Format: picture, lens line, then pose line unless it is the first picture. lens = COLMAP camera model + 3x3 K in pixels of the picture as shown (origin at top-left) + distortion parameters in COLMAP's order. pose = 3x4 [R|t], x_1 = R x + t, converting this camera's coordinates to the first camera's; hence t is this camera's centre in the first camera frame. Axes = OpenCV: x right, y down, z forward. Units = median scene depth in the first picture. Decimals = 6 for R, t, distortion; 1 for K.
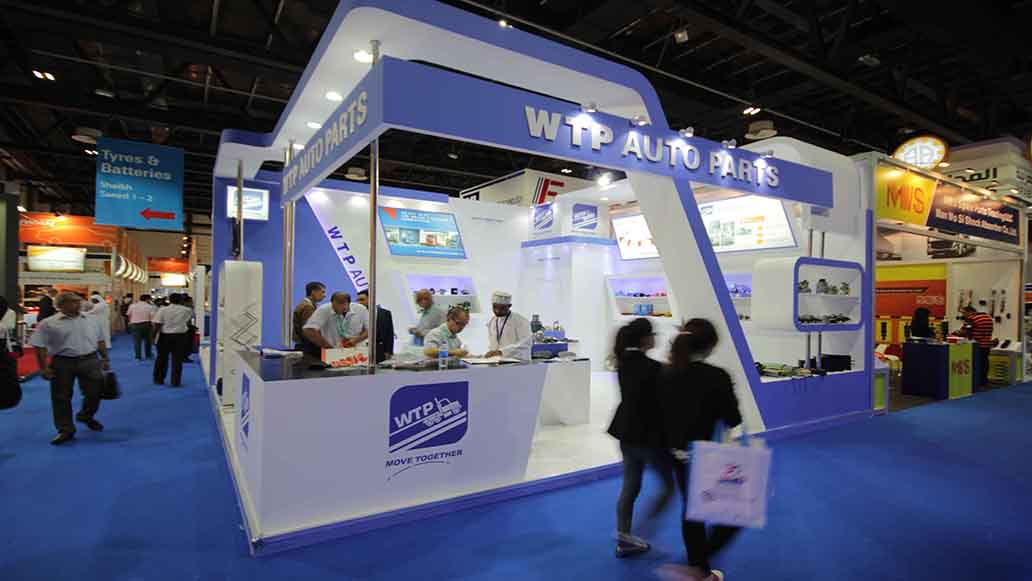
lens RADIAL K [[519.1, 0, 516.2], [0, 519.1, 318.3], [0, 0, 1]] dist [-0.000446, 0.000595]
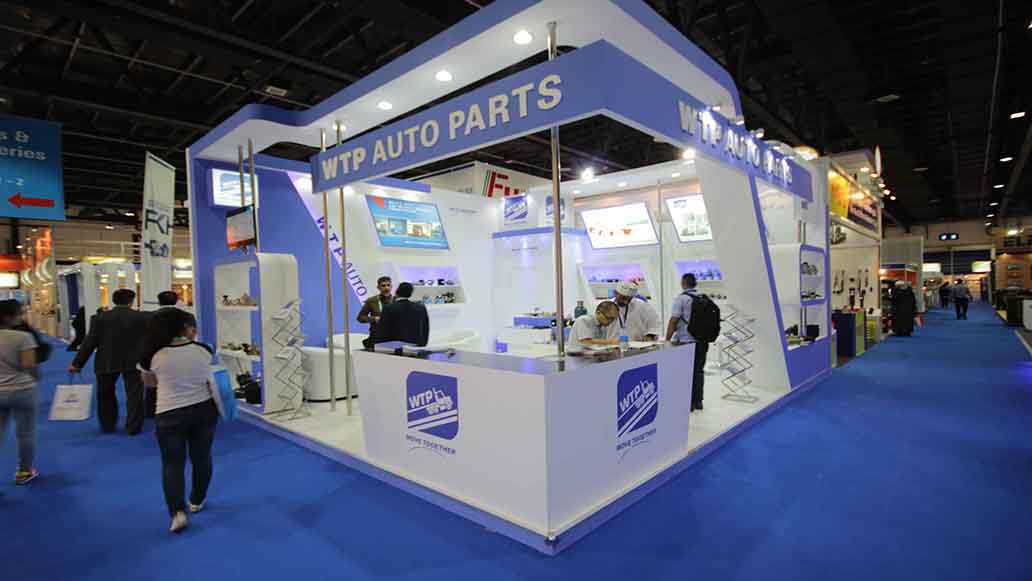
lens RADIAL K [[497.2, 0, 515.3], [0, 497.2, 315.4], [0, 0, 1]] dist [0.003503, -0.007311]
pose [[0.964921, -0.045232, 0.258614, -0.258052], [0.040949, 0.998921, 0.021926, -0.003539], [-0.259327, -0.010567, 0.965732, 0.042972]]
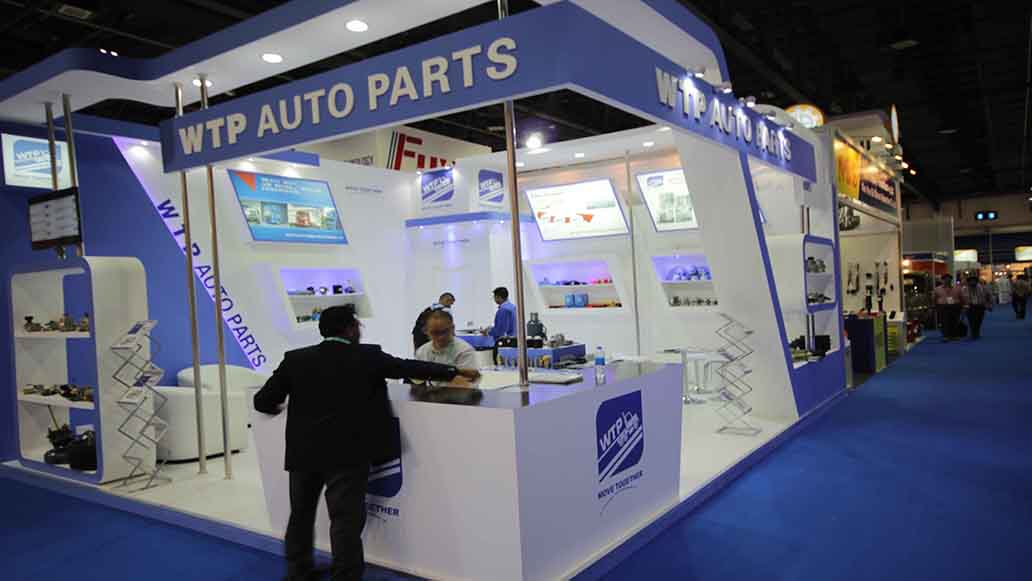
lens RADIAL K [[707.4, 0, 517.7], [0, 707.4, 314.8], [0, 0, 1]] dist [0.003386, 0.003197]
pose [[0.922342, -0.062571, 0.381274, -0.294185], [0.064316, 0.997896, 0.008178, -0.009971], [-0.380983, 0.016979, 0.924426, 0.000336]]
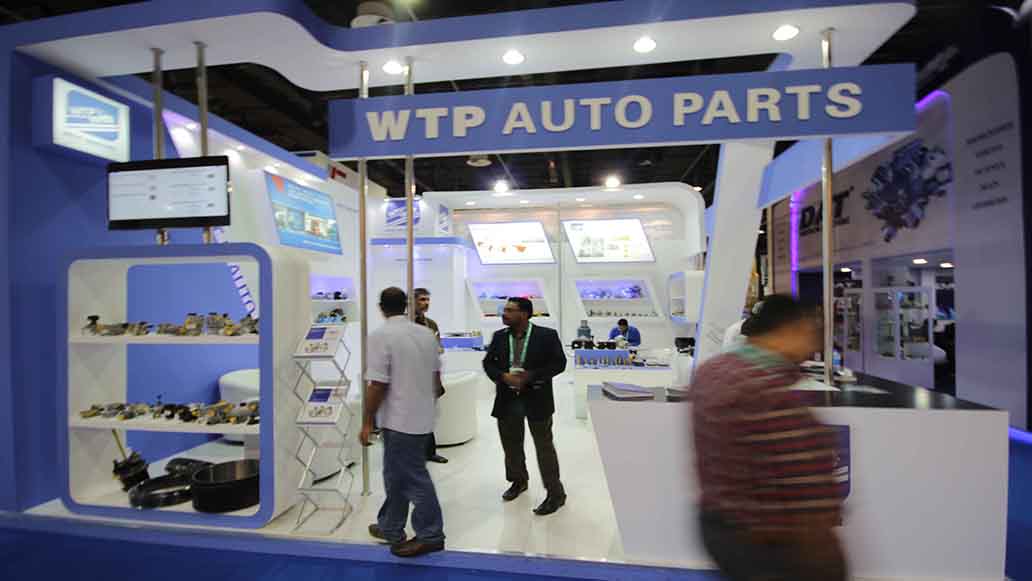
lens RADIAL K [[477.4, 0, 513.8], [0, 477.4, 309.8], [0, 0, 1]] dist [-0.005380, -0.001066]
pose [[0.658479, -0.032729, 0.751887, -0.542066], [0.040850, 0.999135, 0.007717, -0.028626], [-0.751489, 0.025633, 0.659247, 0.365907]]
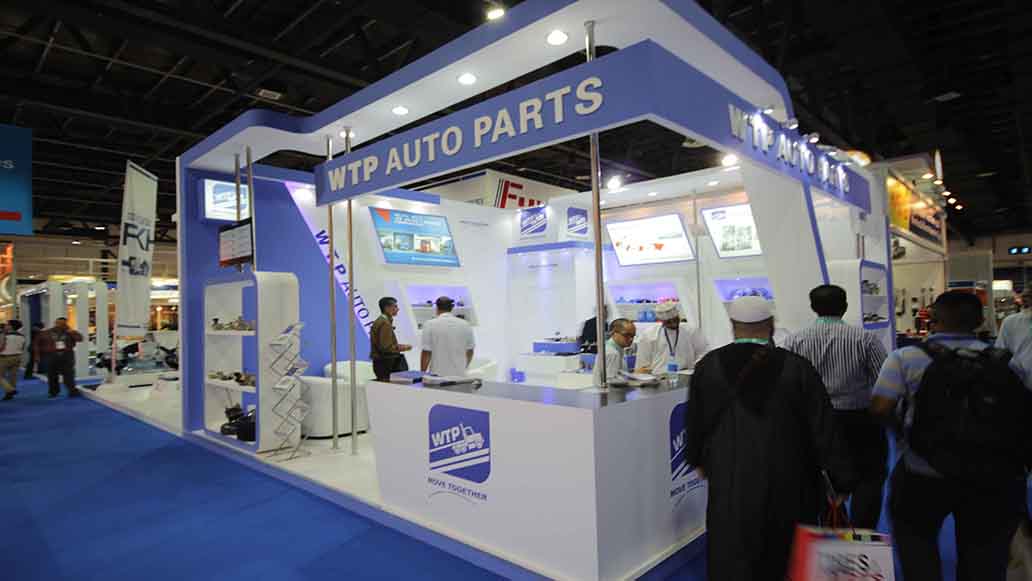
lens RADIAL K [[560.3, 0, 515.7], [0, 560.3, 308.2], [0, 0, 1]] dist [0.004692, 0.000989]
pose [[0.968603, -0.031931, 0.246553, -0.277317], [0.041801, 0.998516, -0.034902, -0.005423], [-0.245073, 0.044113, 0.968501, 0.045878]]
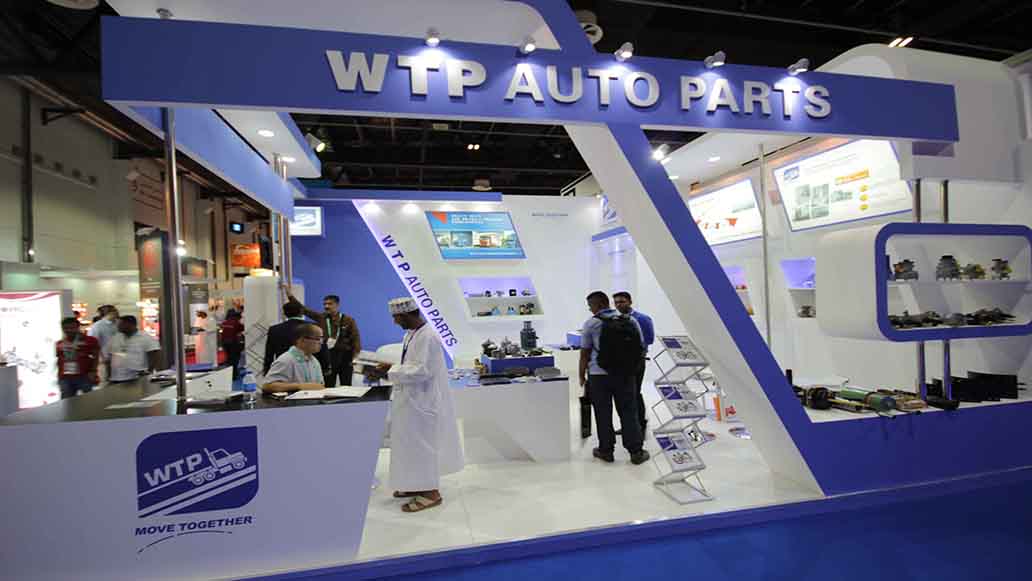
lens RADIAL K [[477.4, 0, 513.8], [0, 477.4, 309.8], [0, 0, 1]] dist [-0.005380, -0.001066]
pose [[0.938821, -0.029210, -0.343163, 0.207475], [0.027243, 0.999573, -0.010553, -0.012638], [0.343325, 0.000559, 0.939216, 0.196990]]
